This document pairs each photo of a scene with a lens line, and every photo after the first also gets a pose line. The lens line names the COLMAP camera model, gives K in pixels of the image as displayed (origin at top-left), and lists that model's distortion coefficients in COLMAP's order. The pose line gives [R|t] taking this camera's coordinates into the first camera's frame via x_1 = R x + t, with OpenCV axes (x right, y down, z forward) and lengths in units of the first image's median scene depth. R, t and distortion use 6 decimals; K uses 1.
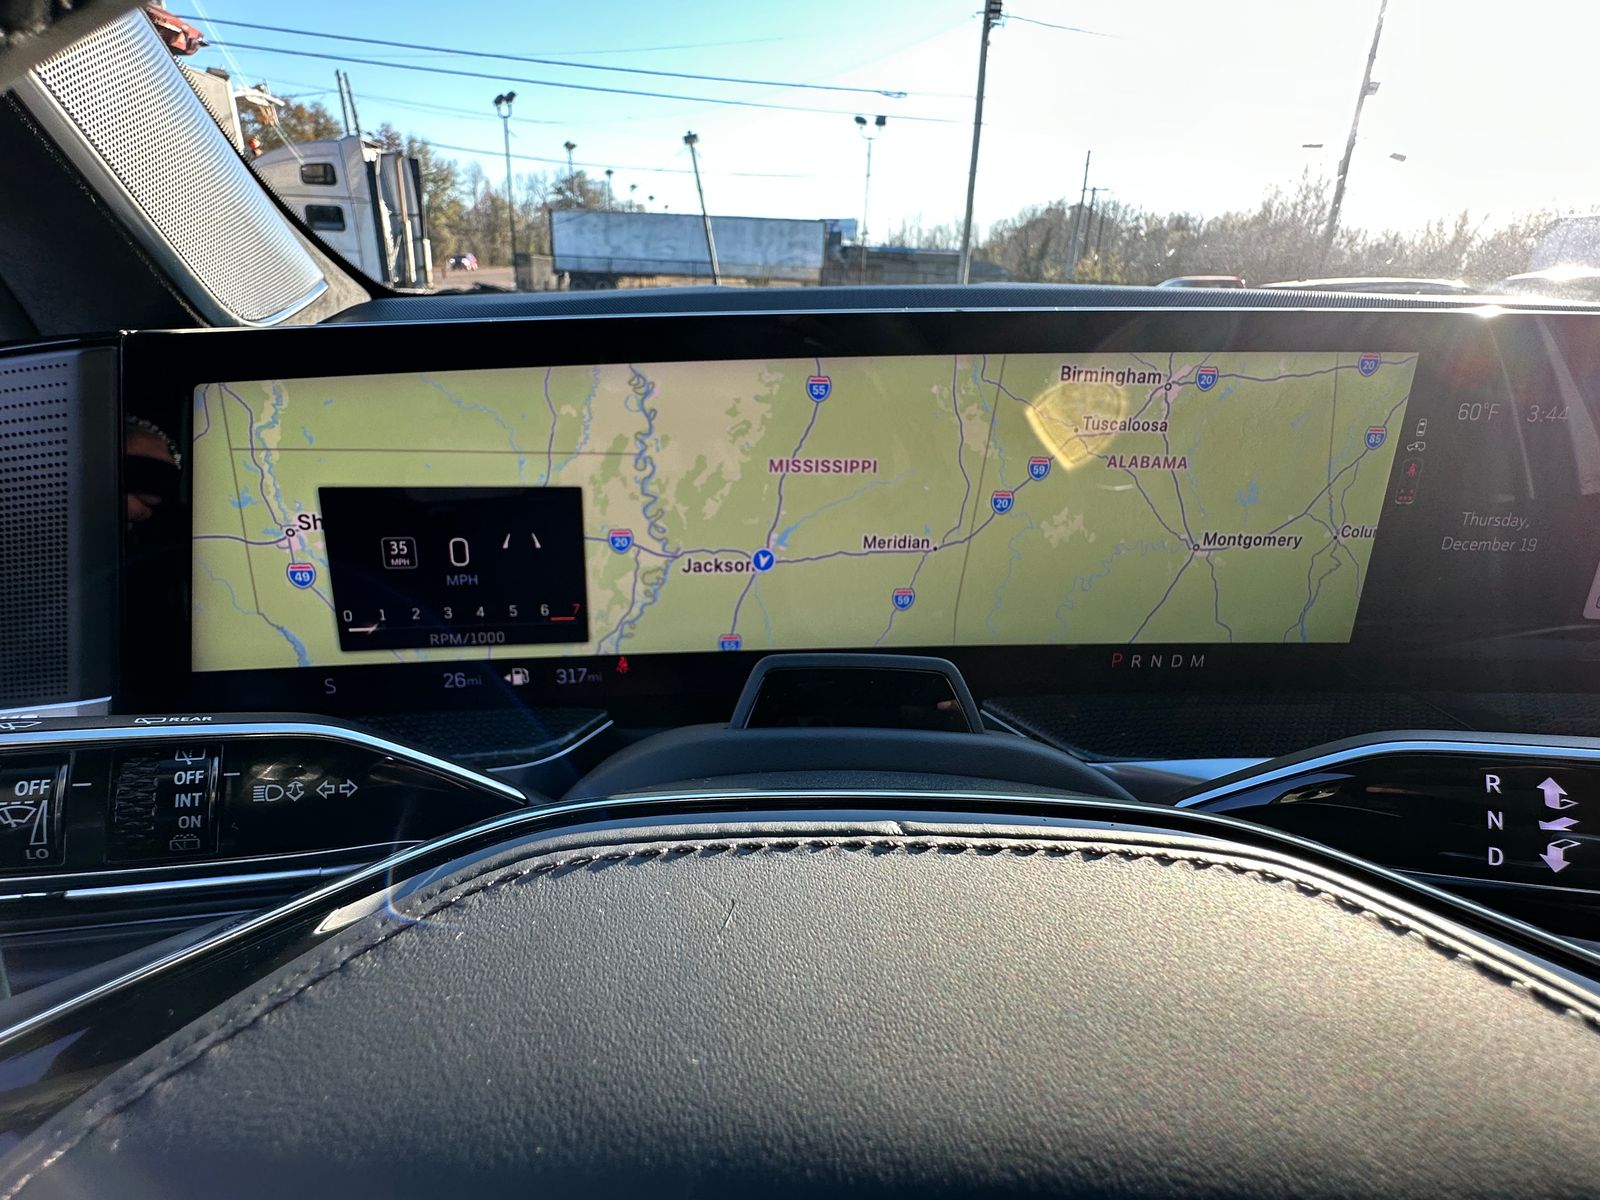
lens RADIAL K [[798.1, 0, 781.8], [0, 798.1, 627.4], [0, 0, 1]] dist [-0.006916, 0.002067]
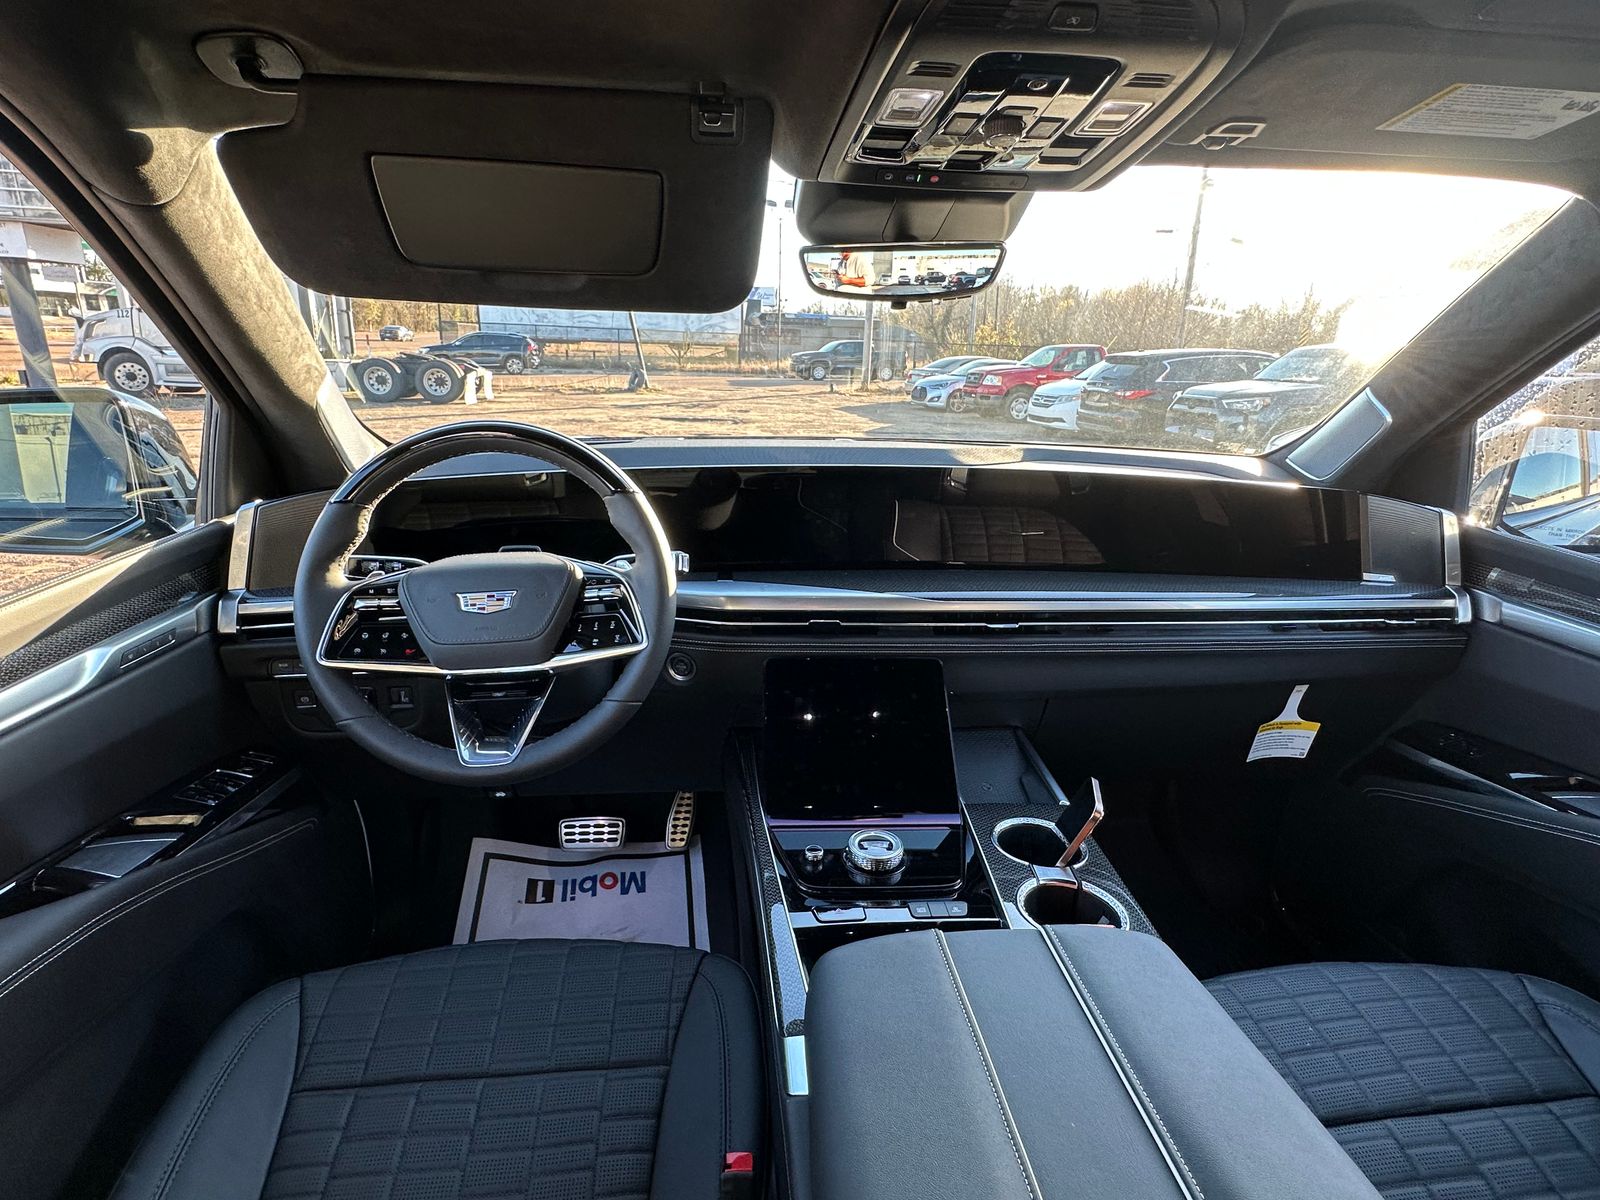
lens RADIAL K [[798.1, 0, 795.7], [0, 798.1, 598.1], [0, 0, 1]] dist [-0.006916, 0.002067]
pose [[0.994541, -0.035241, 0.098218, 0.007318], [0.044864, 0.994219, -0.097552, 0.005196], [-0.094212, 0.101426, 0.990372, -0.023463]]
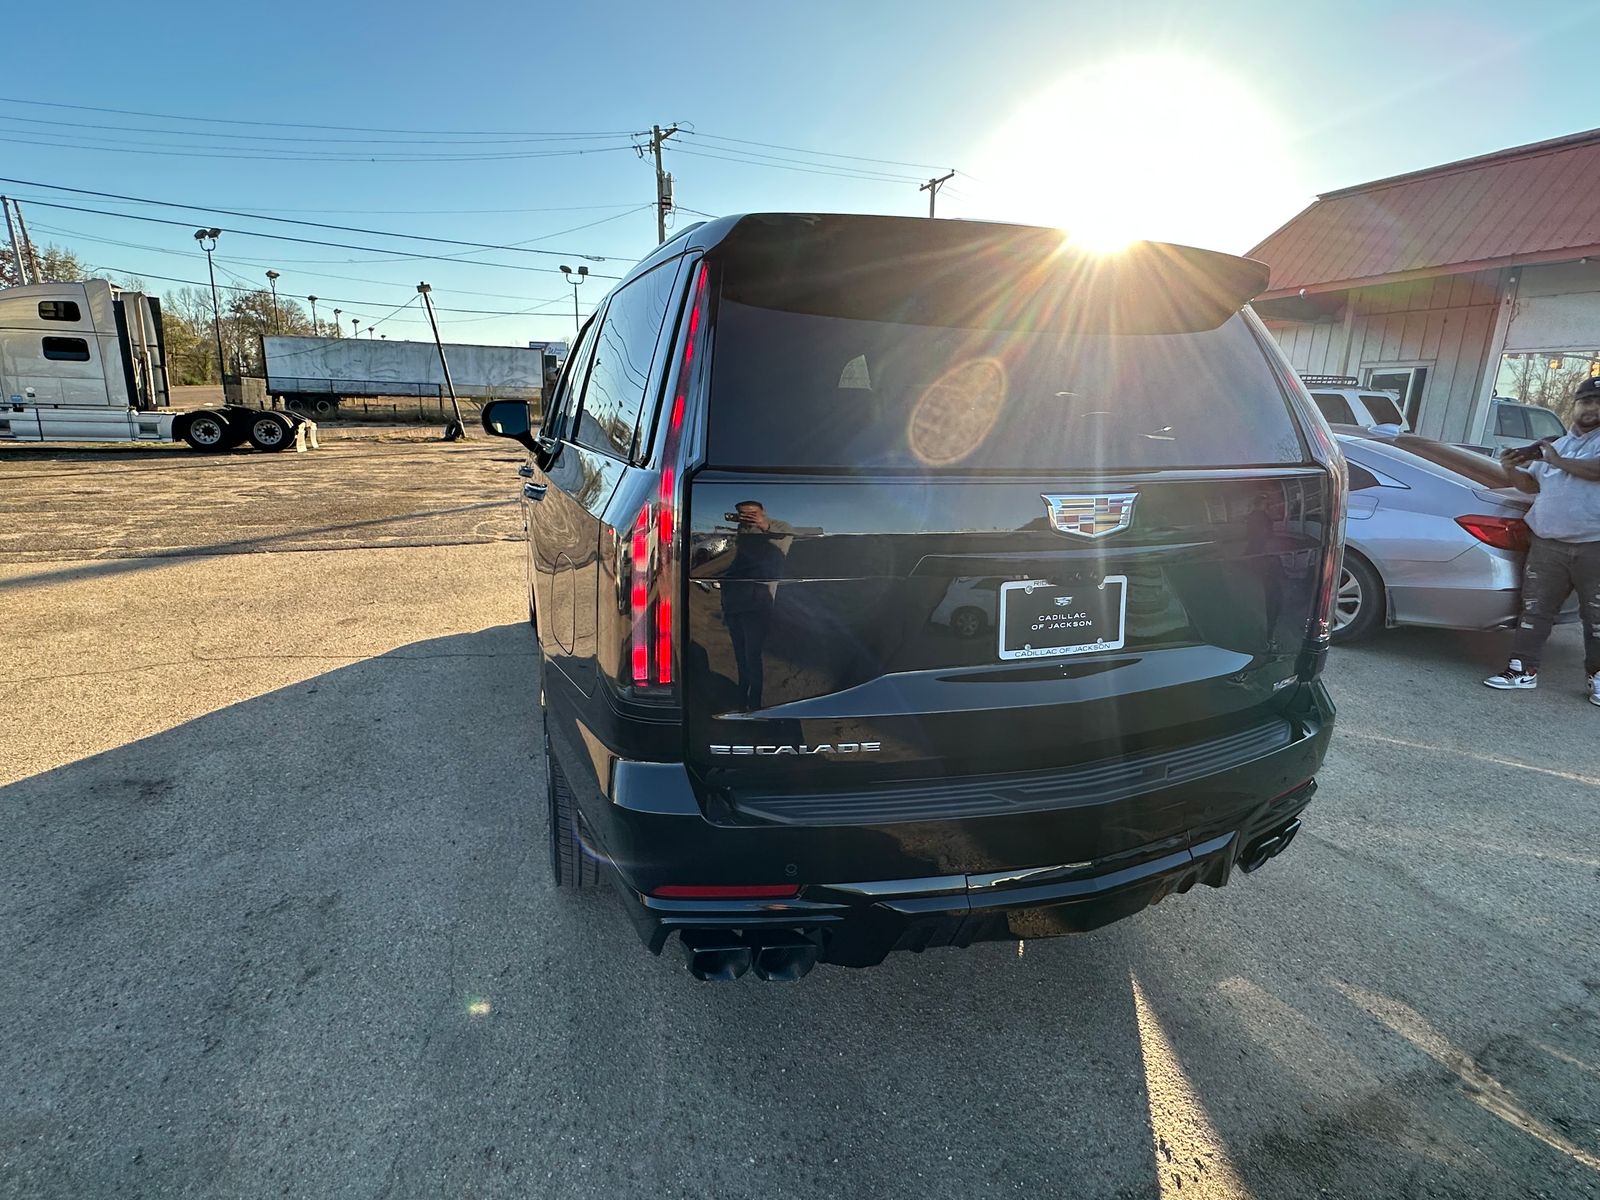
lens RADIAL K [[798.1, 0, 795.4], [0, 798.1, 605.0], [0, 0, 1]] dist [-0.006916, 0.002067]
pose [[0.938771, -0.092758, 0.331820, -0.019154], [0.142562, 0.981343, -0.129003, 0.049553], [-0.313663, 0.168409, 0.934481, -0.122520]]
